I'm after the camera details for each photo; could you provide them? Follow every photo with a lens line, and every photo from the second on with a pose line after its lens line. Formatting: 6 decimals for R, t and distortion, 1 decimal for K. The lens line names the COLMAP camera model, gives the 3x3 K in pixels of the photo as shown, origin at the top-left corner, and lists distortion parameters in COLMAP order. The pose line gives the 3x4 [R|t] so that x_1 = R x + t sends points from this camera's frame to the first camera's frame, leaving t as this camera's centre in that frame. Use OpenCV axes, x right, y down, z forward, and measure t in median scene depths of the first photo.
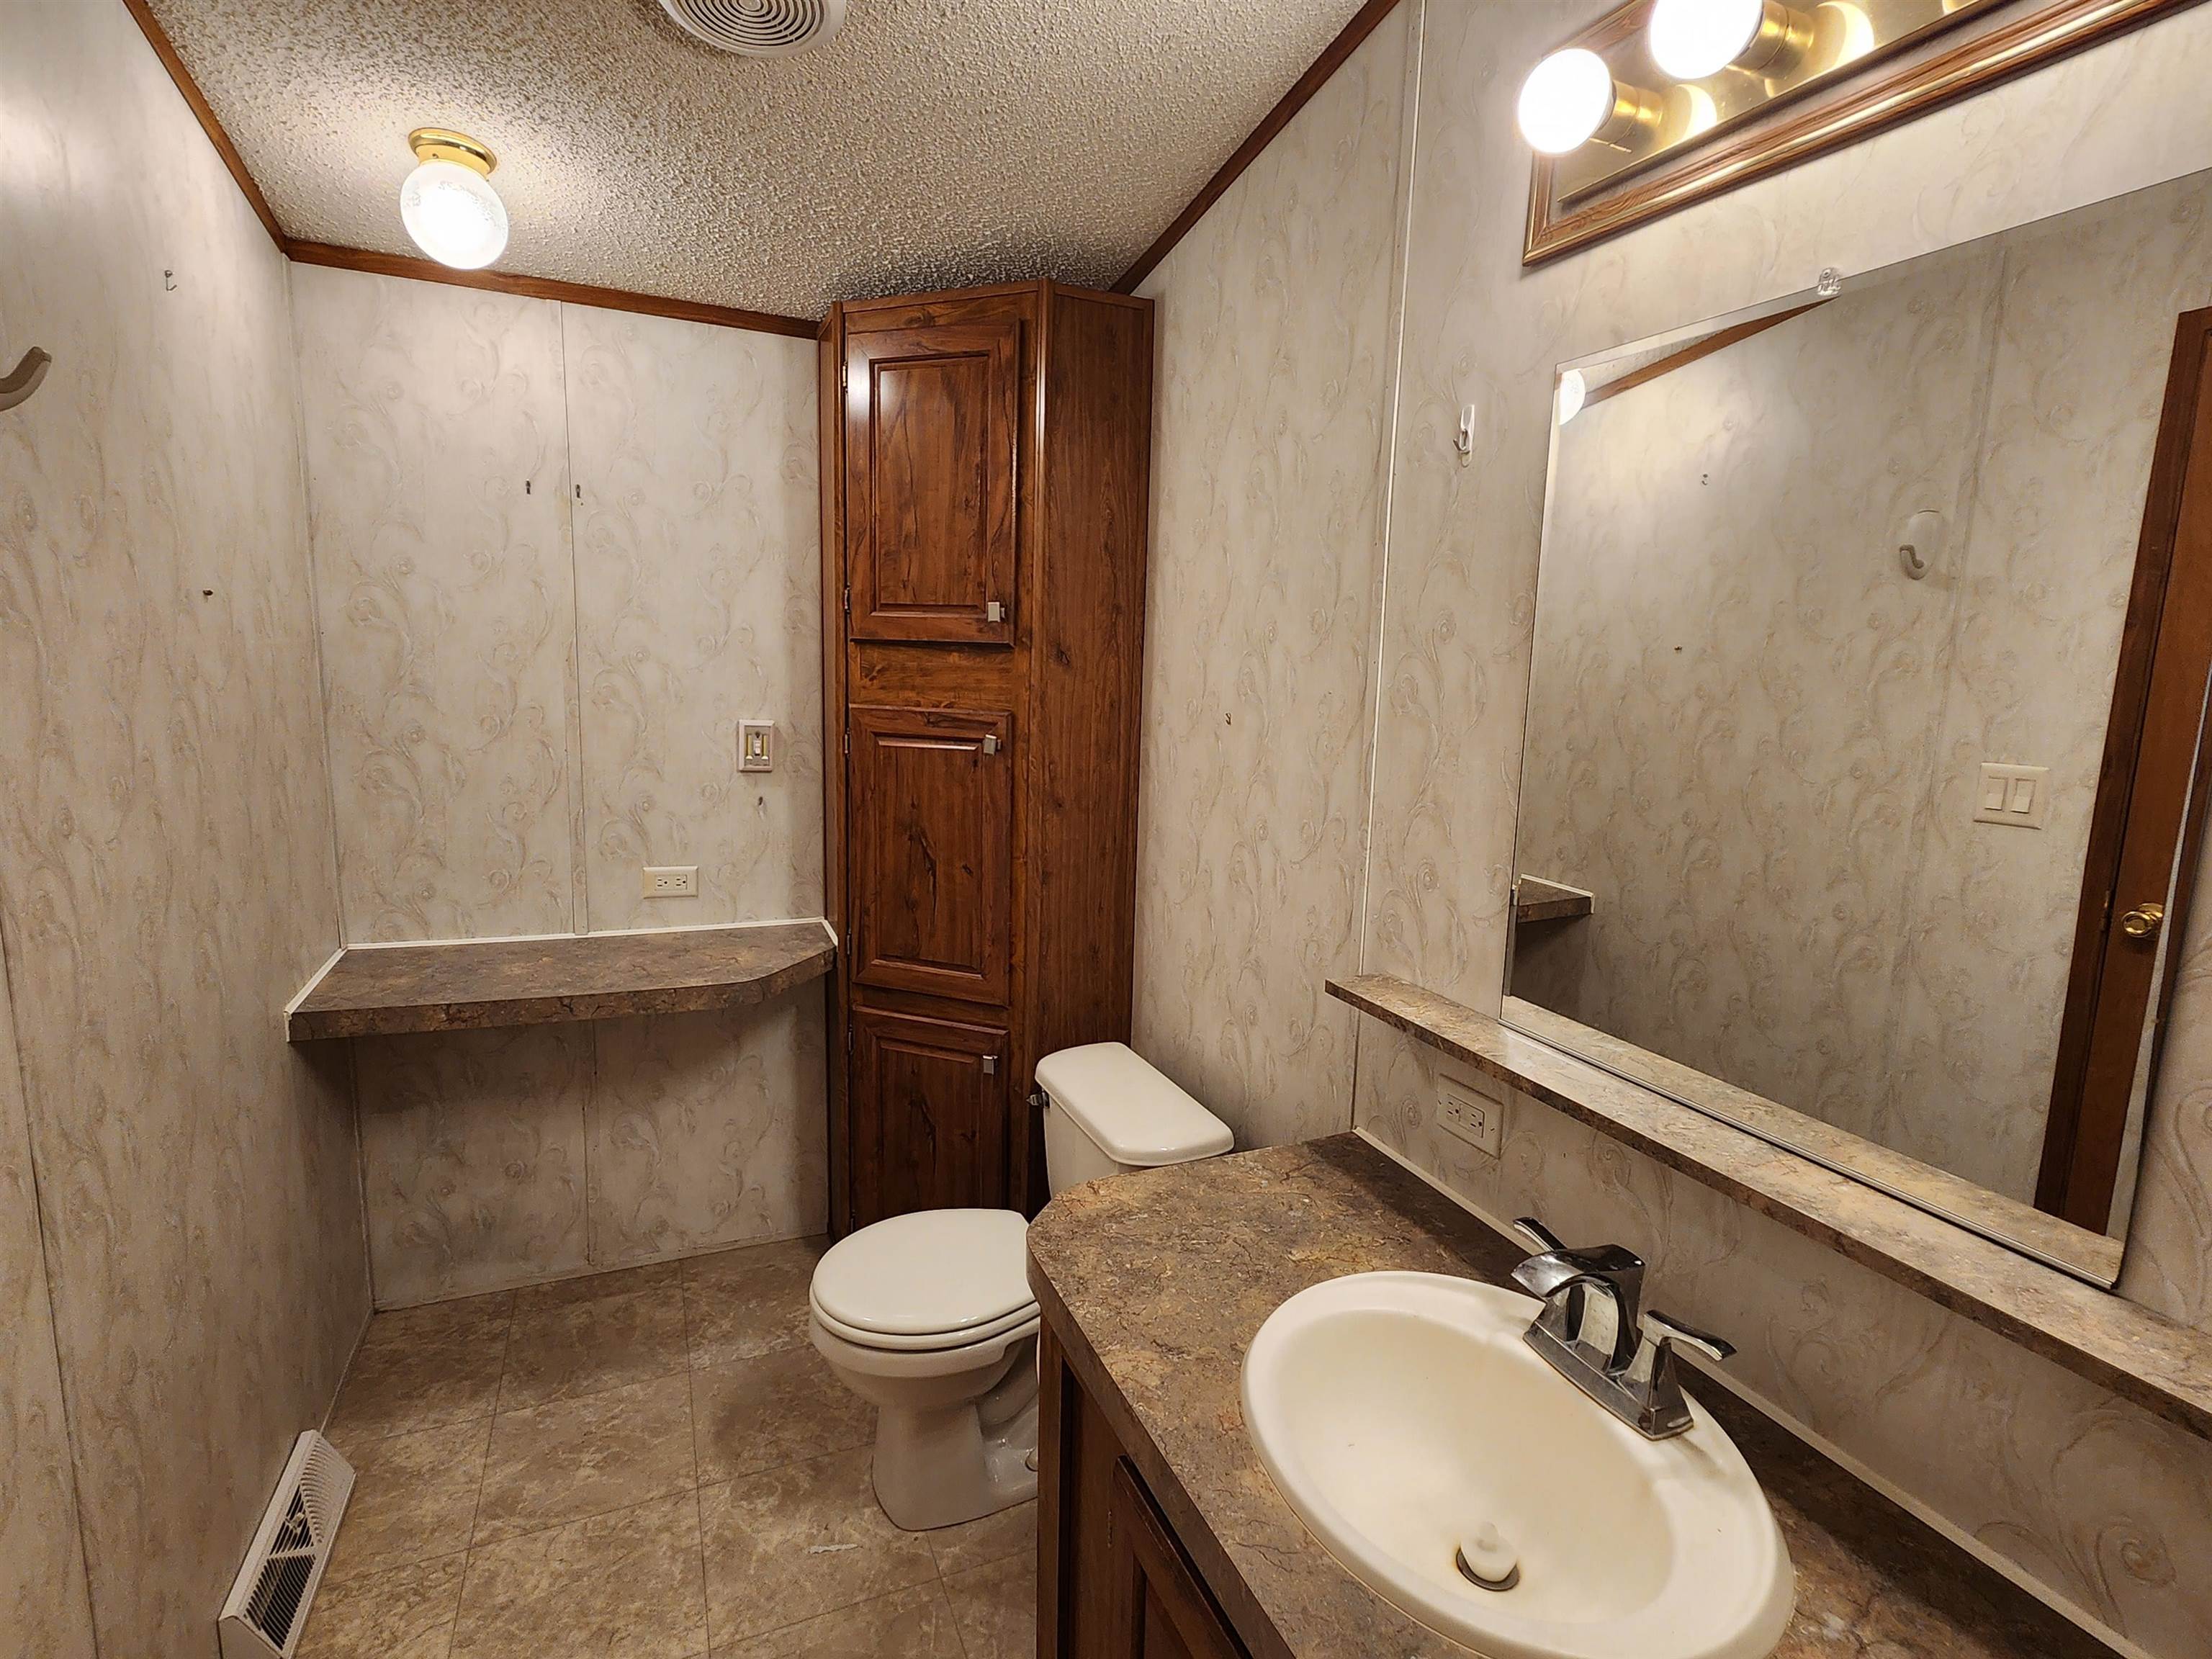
lens RADIAL K [[1088.8, 0, 1105.8], [0, 1088.8, 822.8], [0, 0, 1]] dist [0.000384, 0.001490]
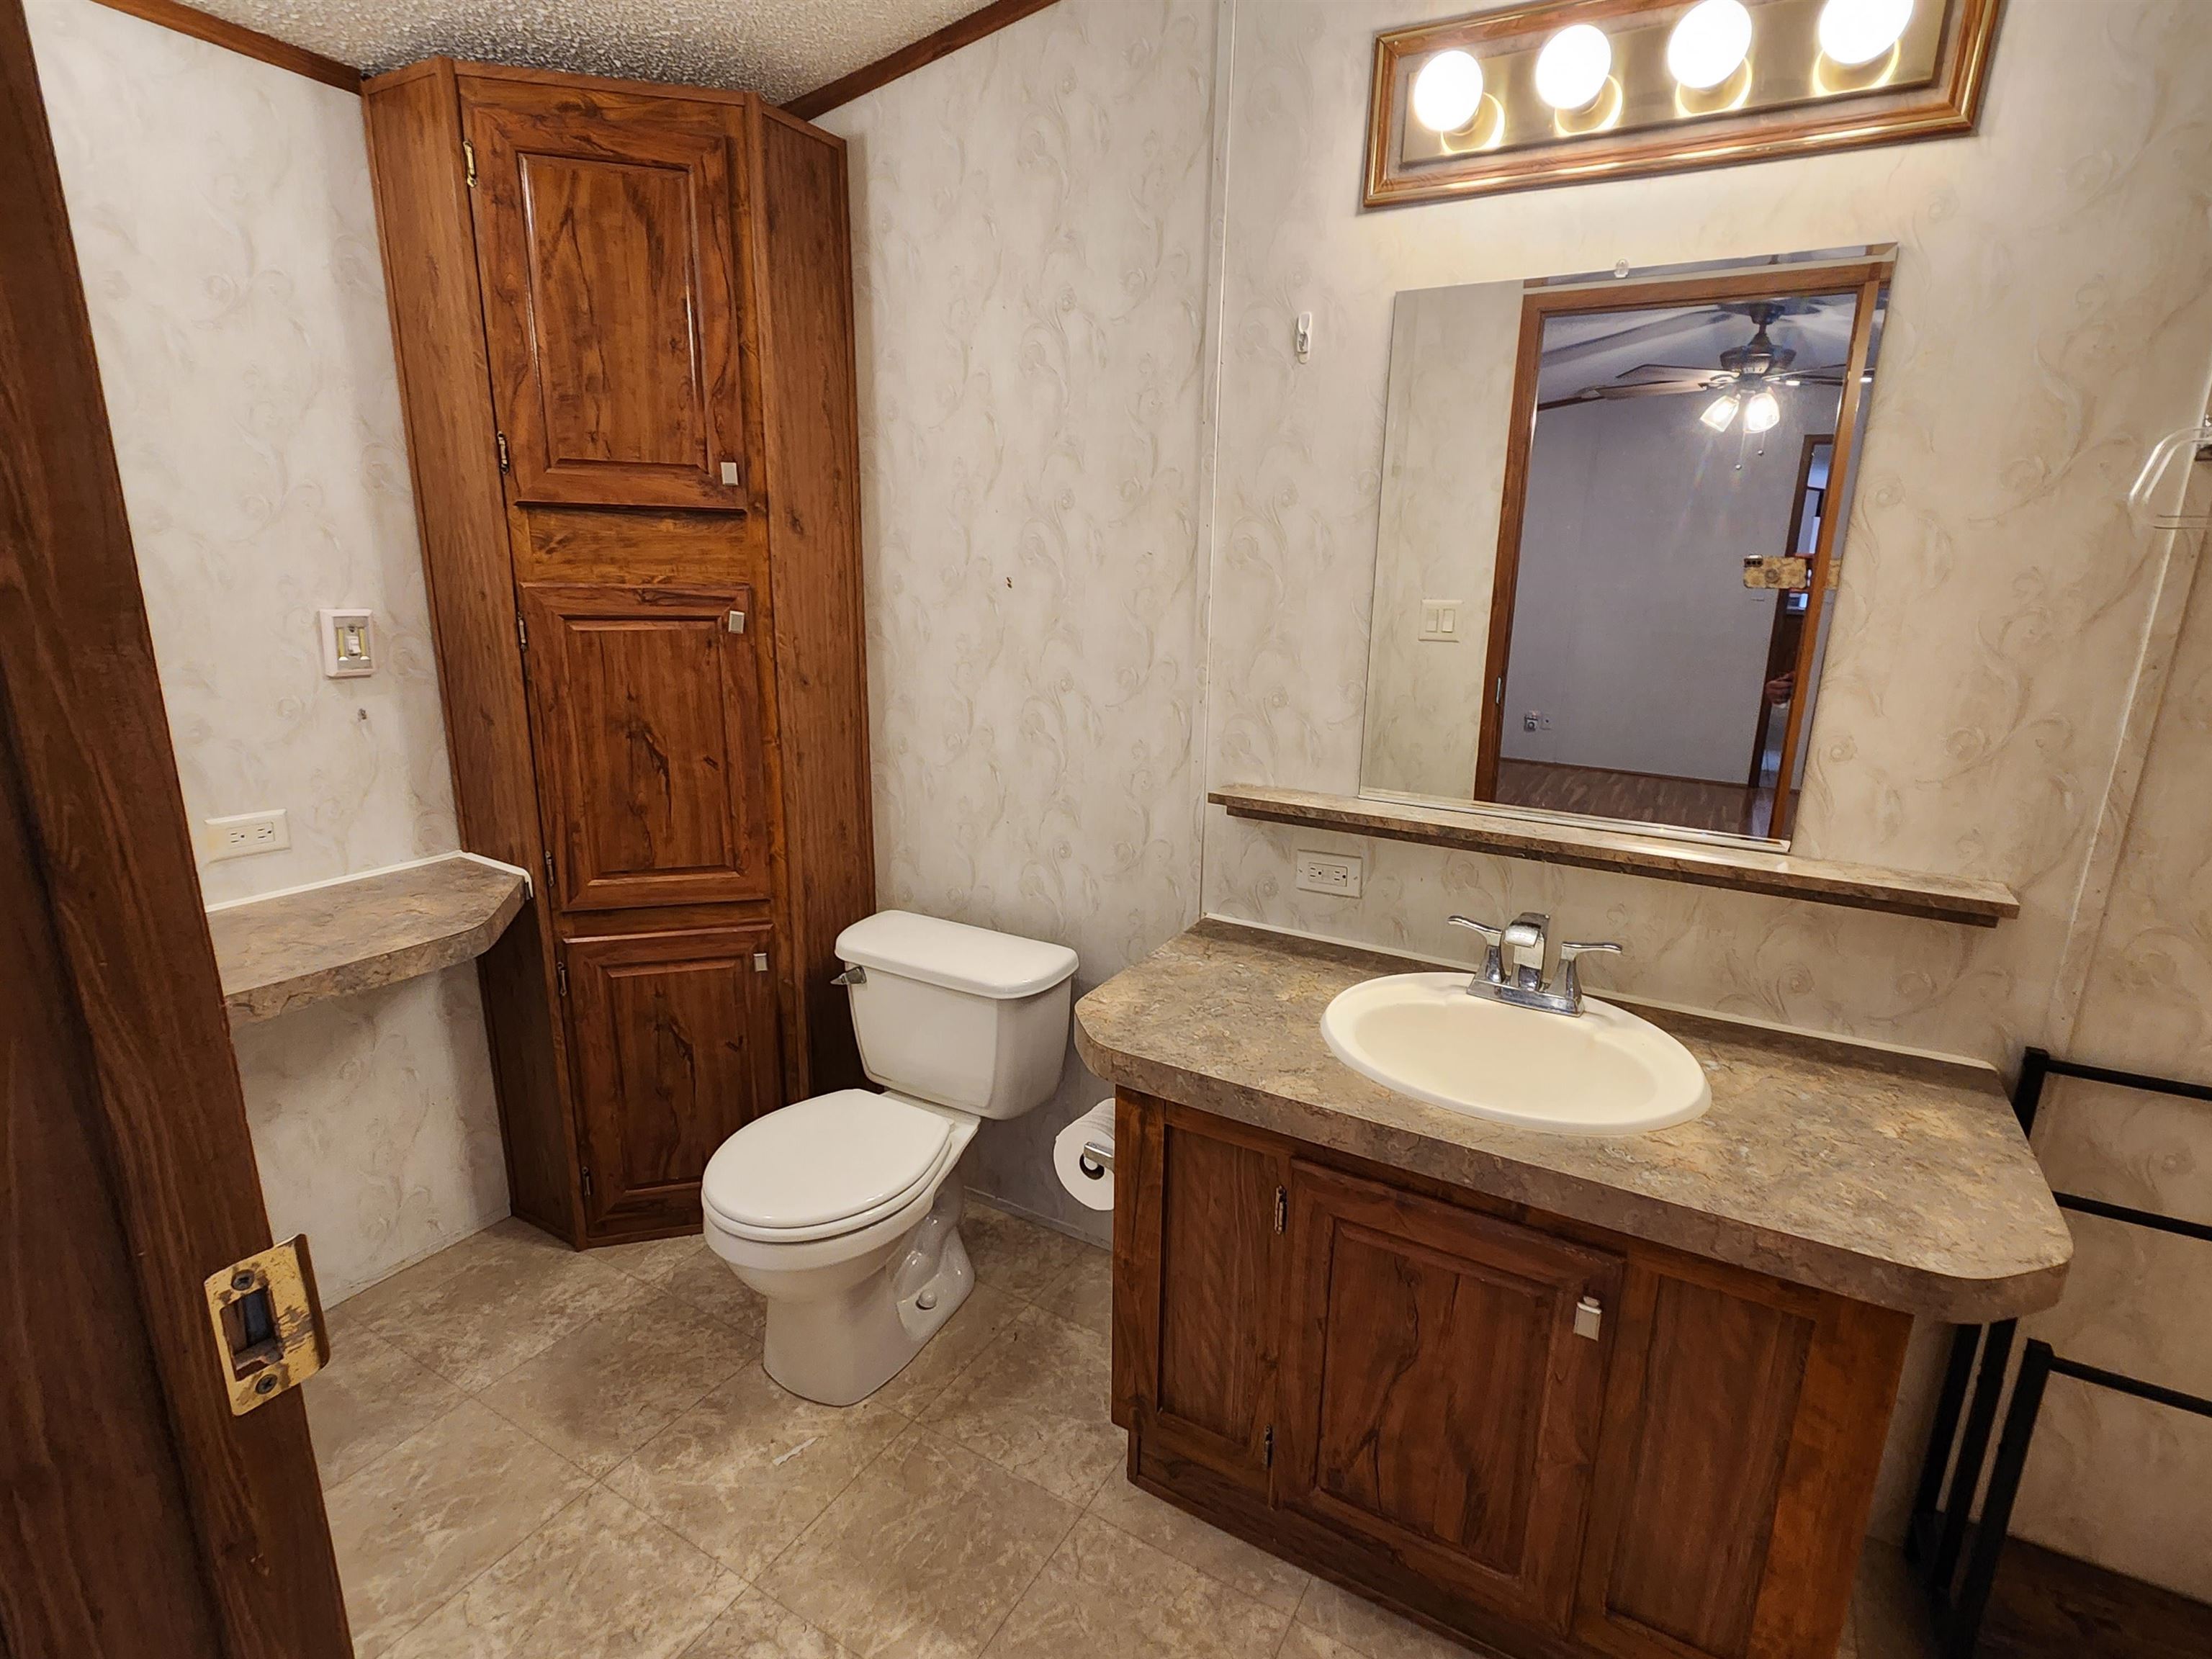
lens RADIAL K [[1088.8, 0, 1117.4], [0, 1088.8, 824.9], [0, 0, 1]] dist [0.000384, 0.001490]
pose [[0.800978, -0.158009, 0.577467, -0.445120], [0.094973, 0.985865, 0.138023, 0.001763], [-0.591113, -0.055709, 0.804663, 0.063510]]
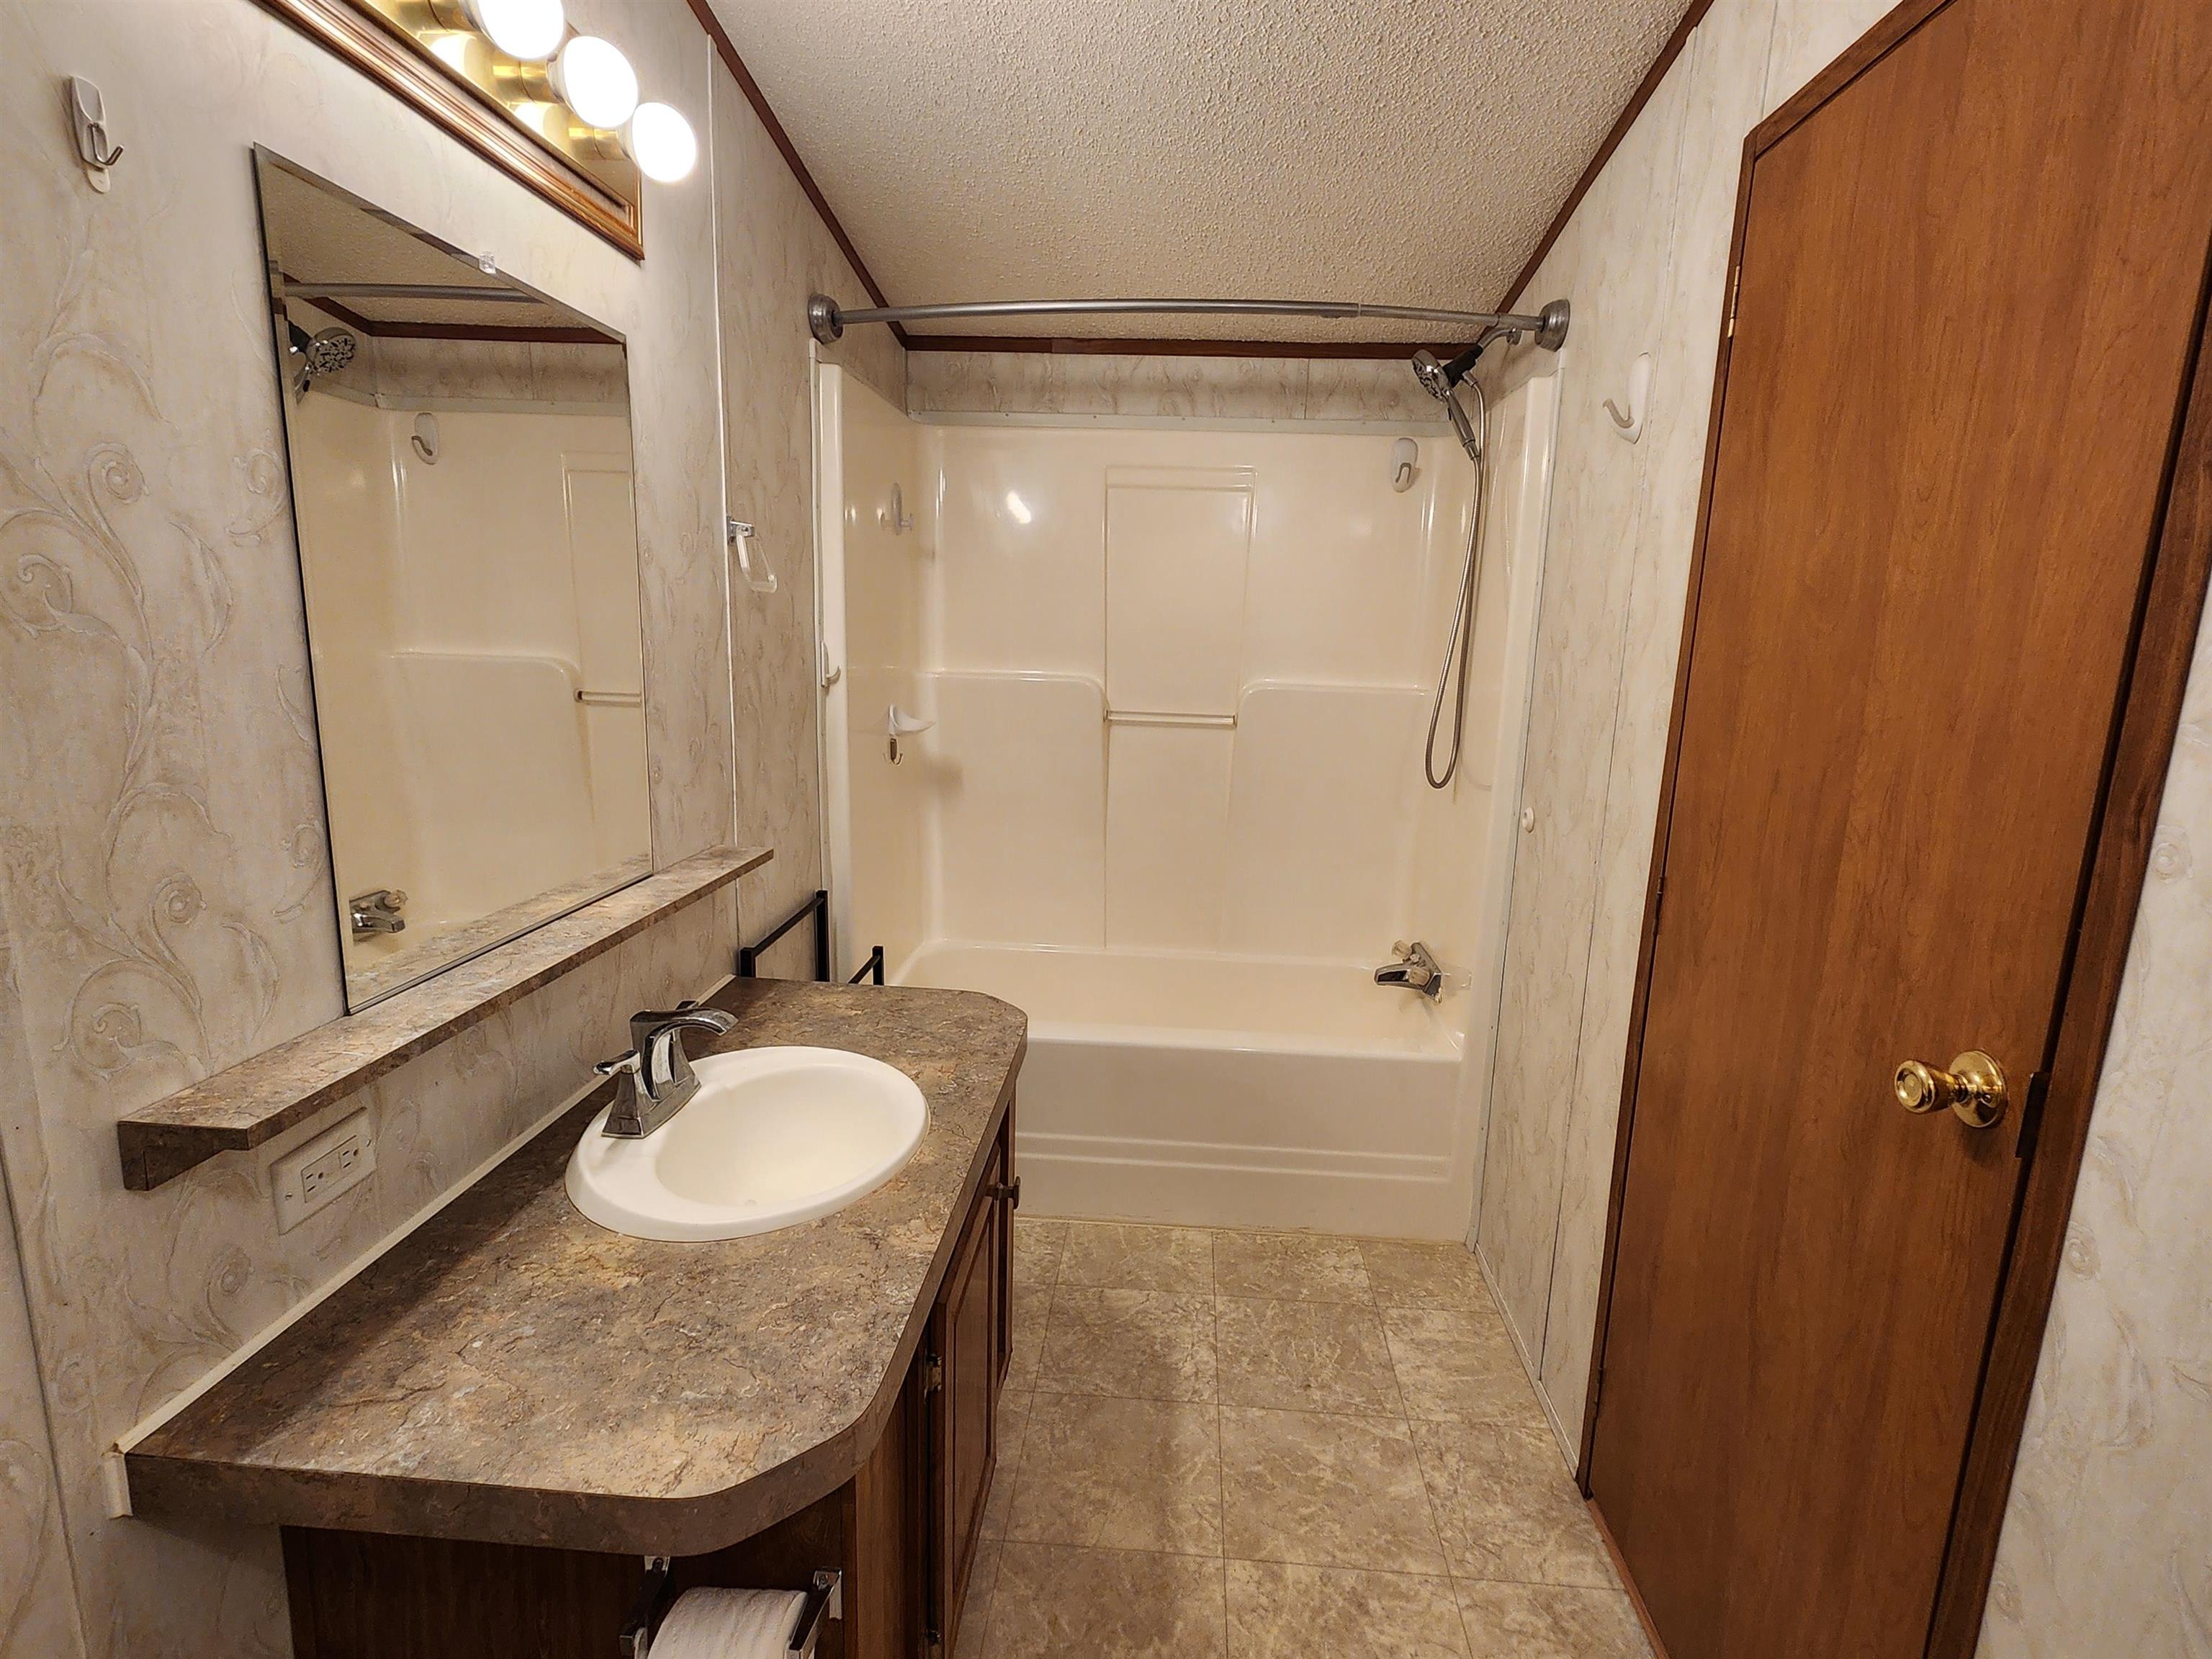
lens RADIAL K [[1088.8, 0, 1106.9], [0, 1088.8, 834.8], [0, 0, 1]] dist [0.000384, 0.001490]
pose [[-0.885827, -0.142438, 0.441614, -0.308139], [0.015722, 0.941960, 0.335357, -0.132243], [-0.463750, 0.304011, -0.832174, 0.922960]]
